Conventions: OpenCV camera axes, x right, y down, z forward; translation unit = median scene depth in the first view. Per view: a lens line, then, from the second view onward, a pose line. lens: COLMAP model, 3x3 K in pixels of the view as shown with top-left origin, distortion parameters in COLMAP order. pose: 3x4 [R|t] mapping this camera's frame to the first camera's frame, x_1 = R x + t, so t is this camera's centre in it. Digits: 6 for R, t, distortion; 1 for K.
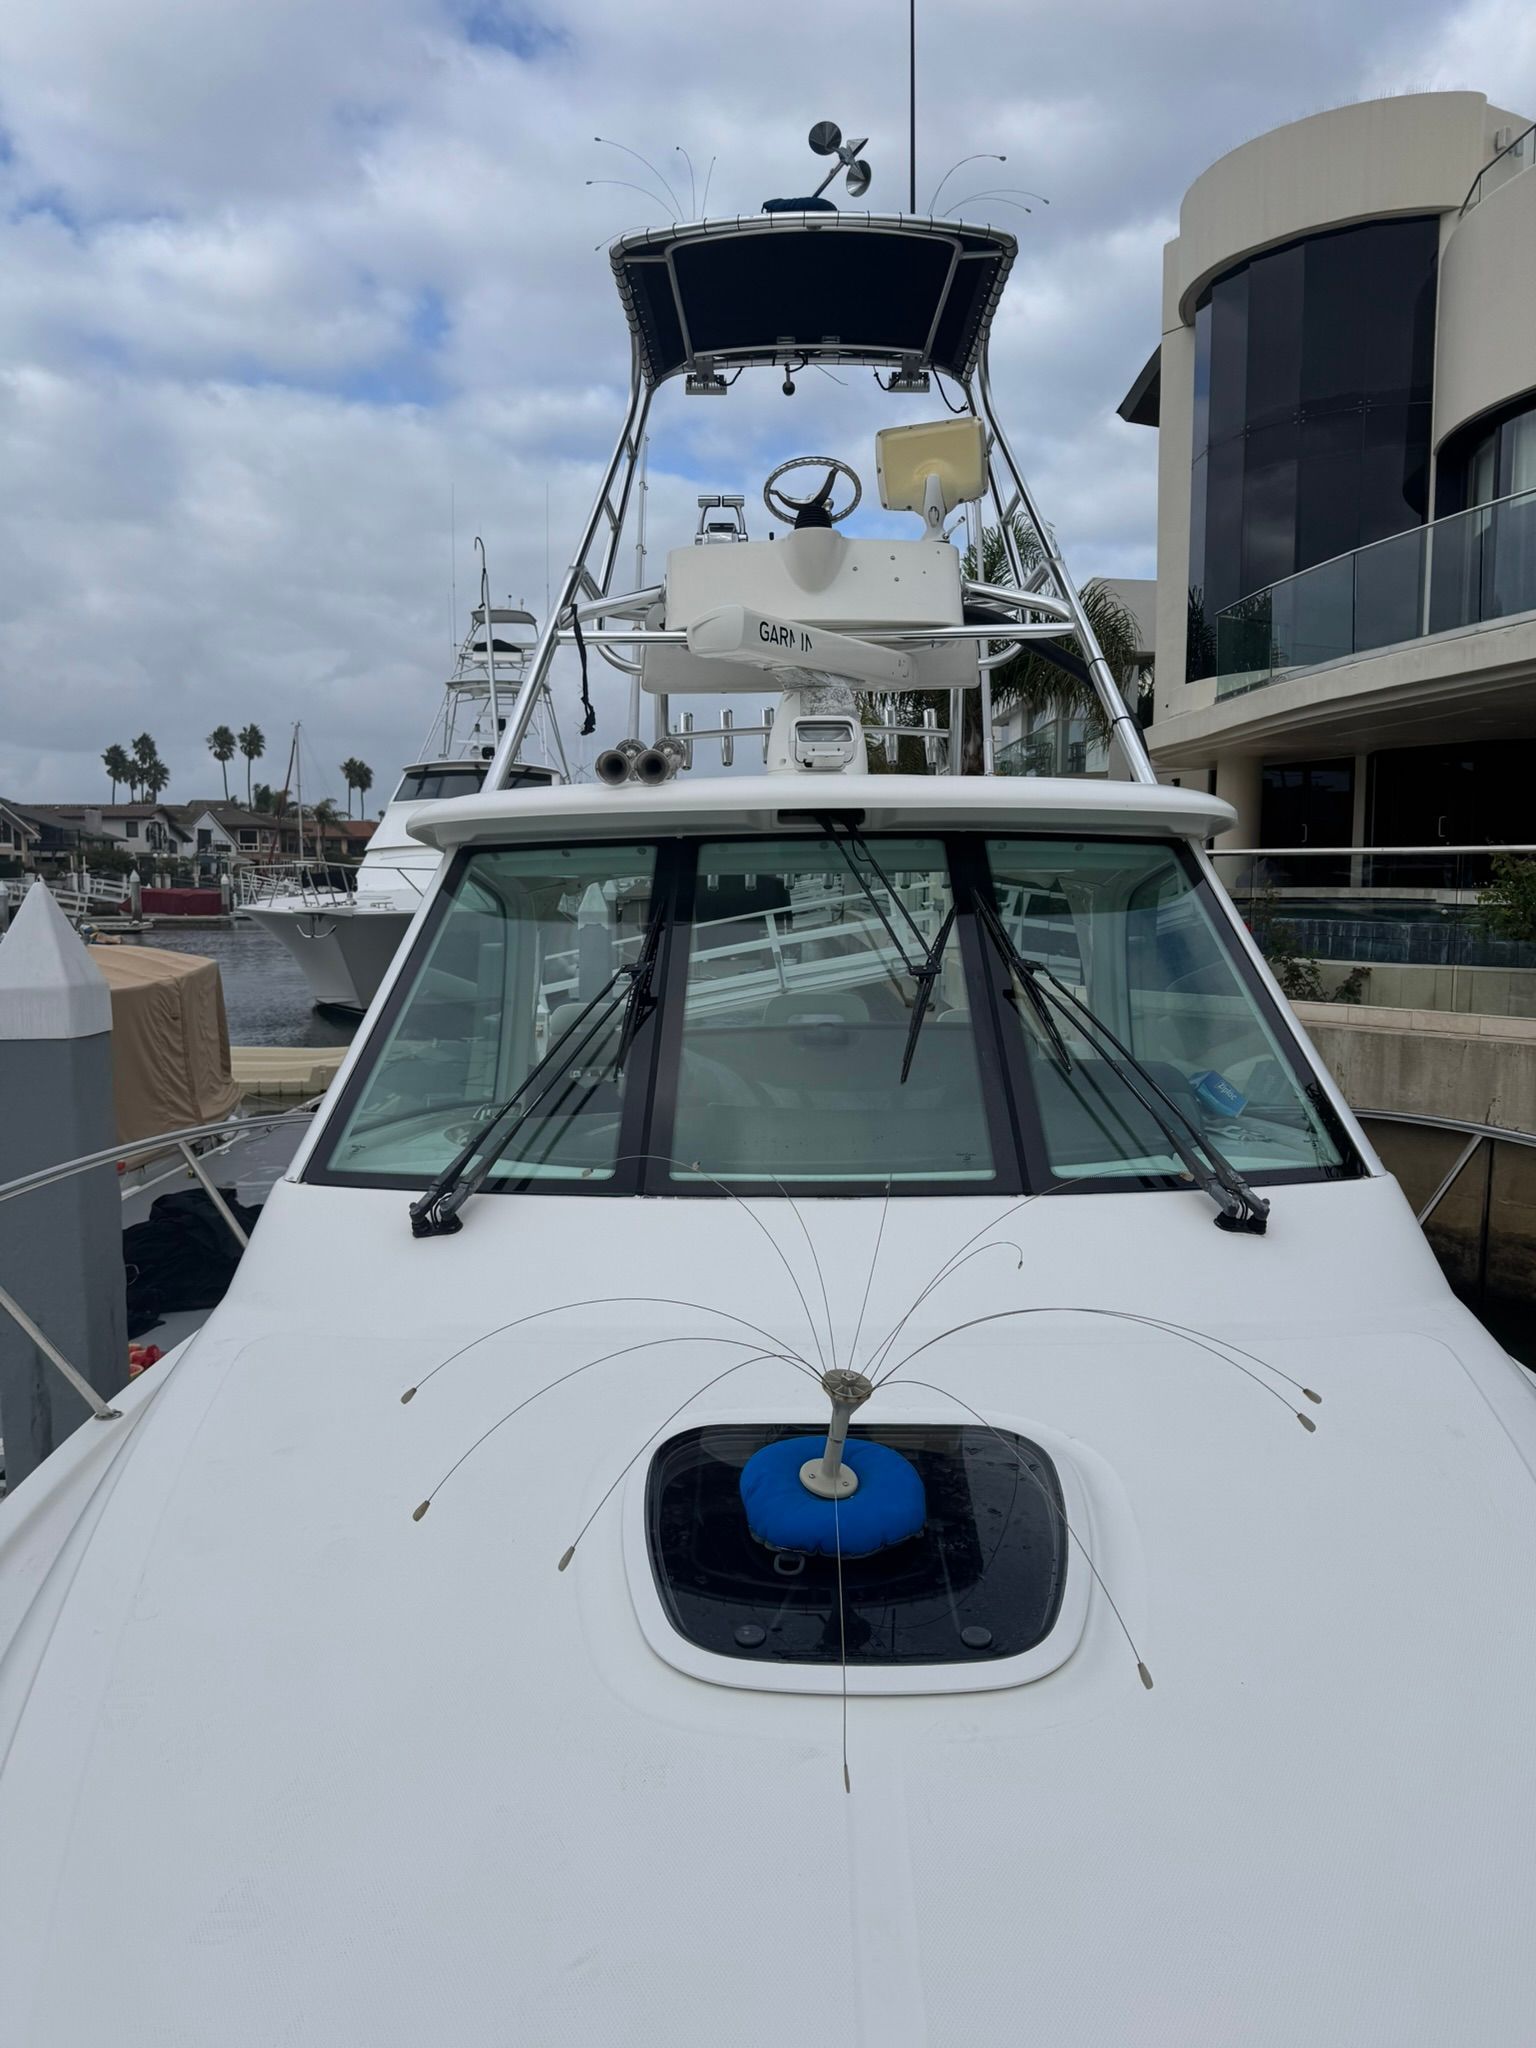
lens RADIAL K [[1460.3, 0, 768.0], [0, 1460.3, 1024.0], [0, 0, 1]] dist [0.037850, -0.069174]
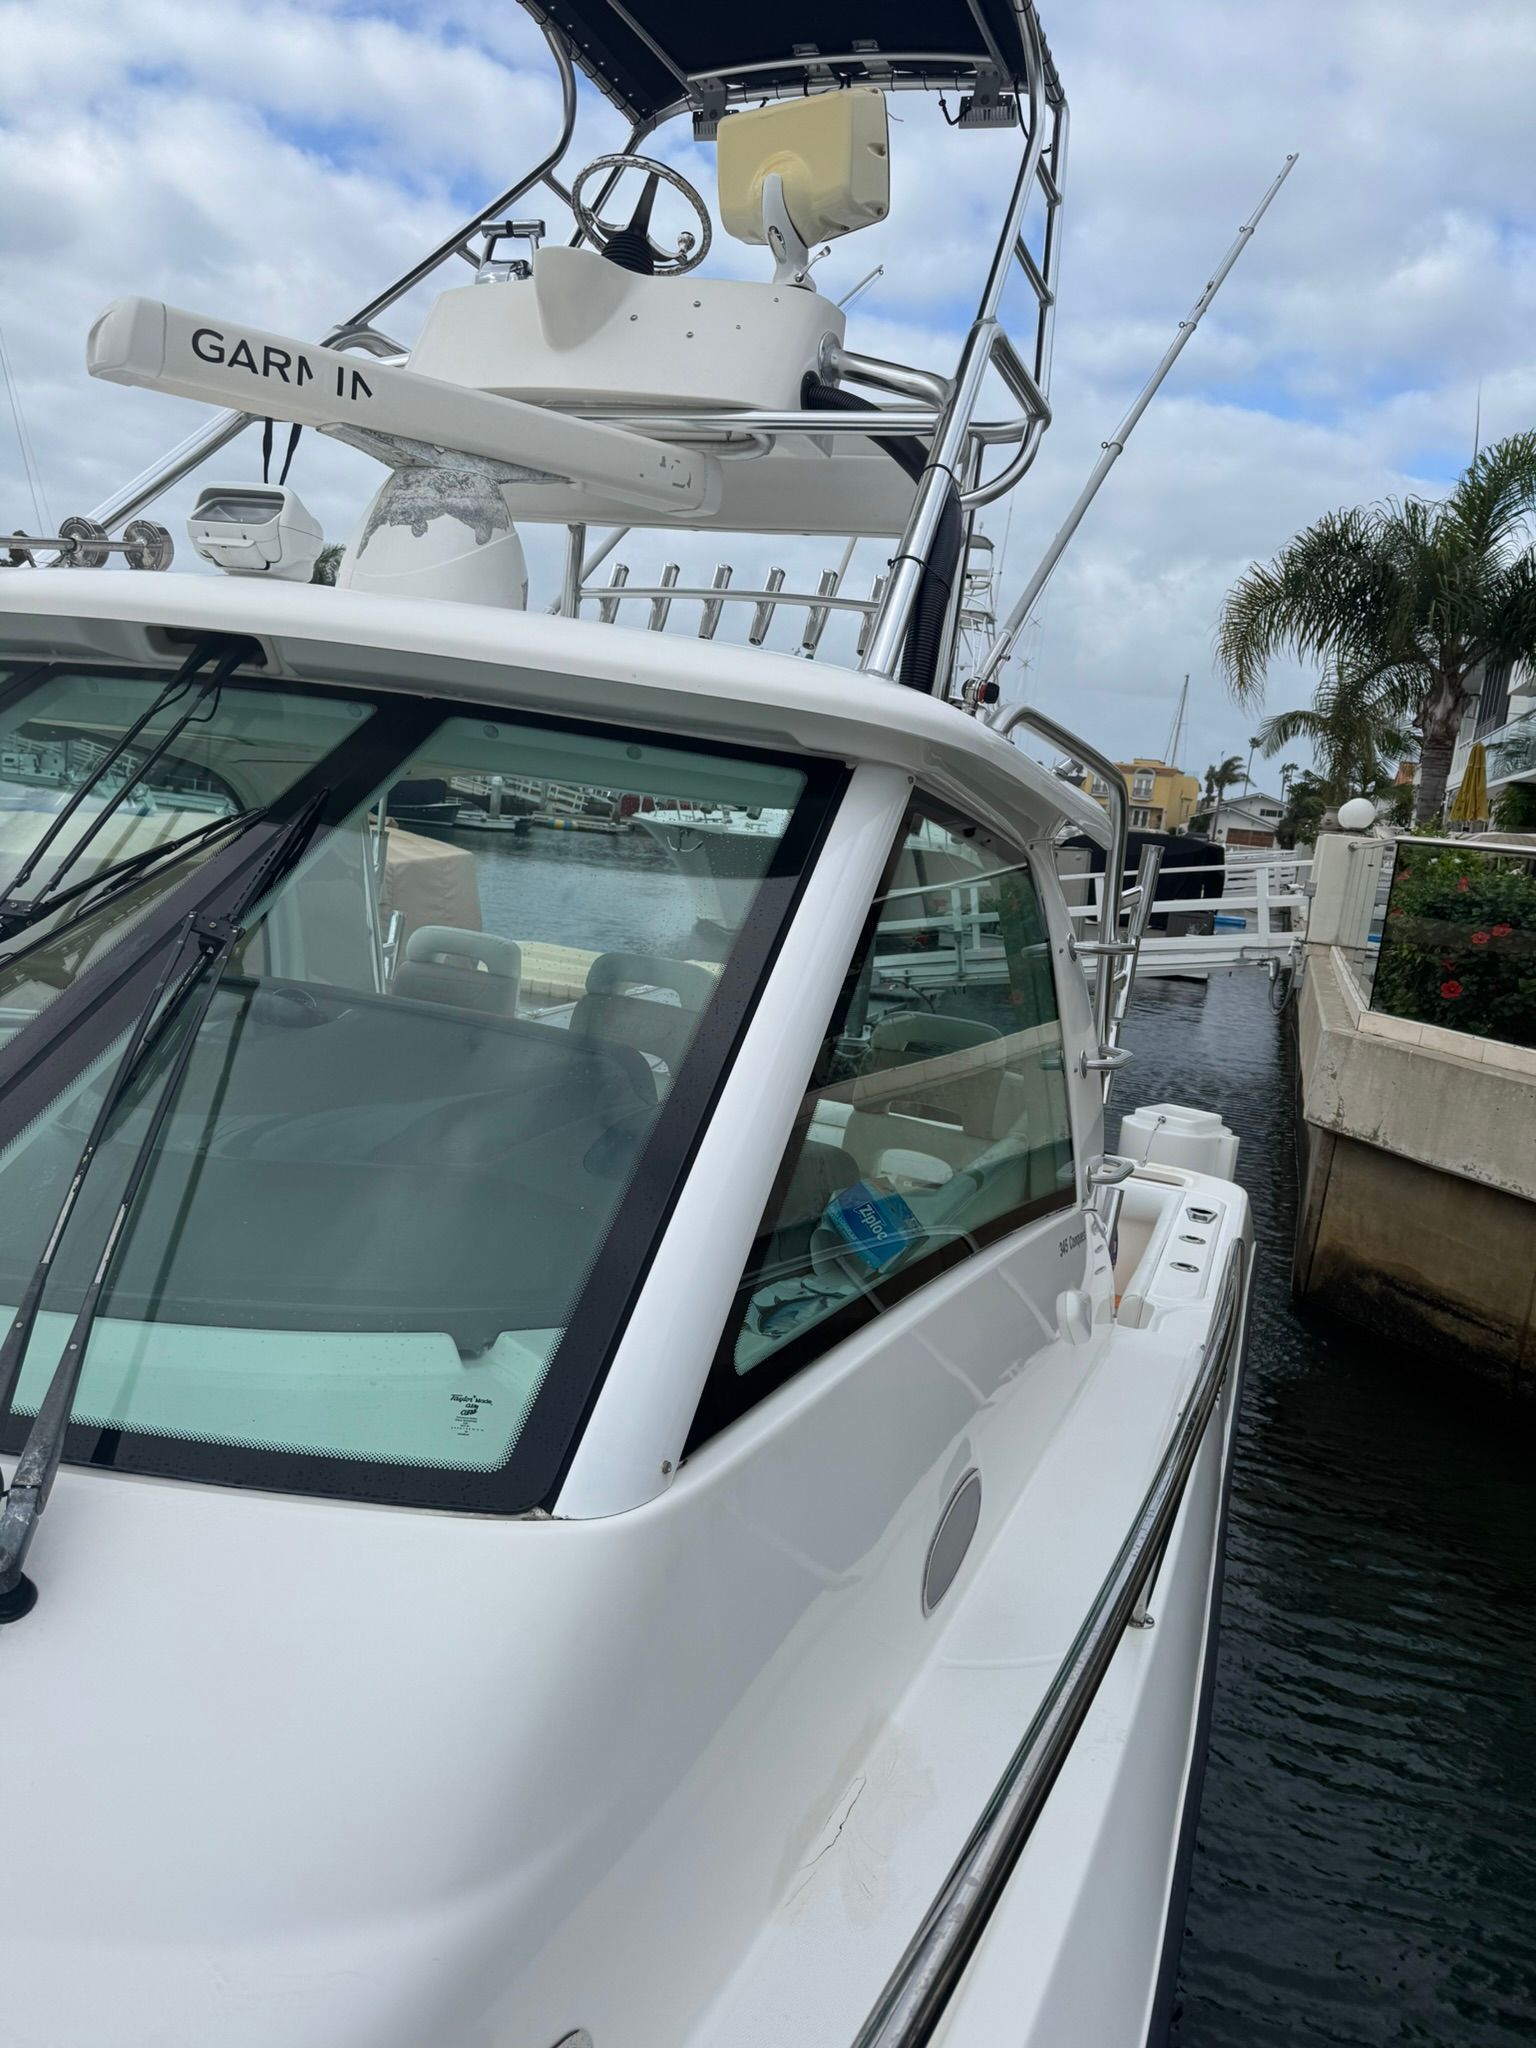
lens RADIAL K [[1460.3, 0, 768.0], [0, 1460.3, 1024.0], [0, 0, 1]] dist [0.037850, -0.069174]
pose [[0.922594, 0.175762, -0.343406, 0.384211], [-0.166490, 0.984420, 0.056555, -0.047302], [0.347996, 0.004996, 0.937483, 0.395644]]
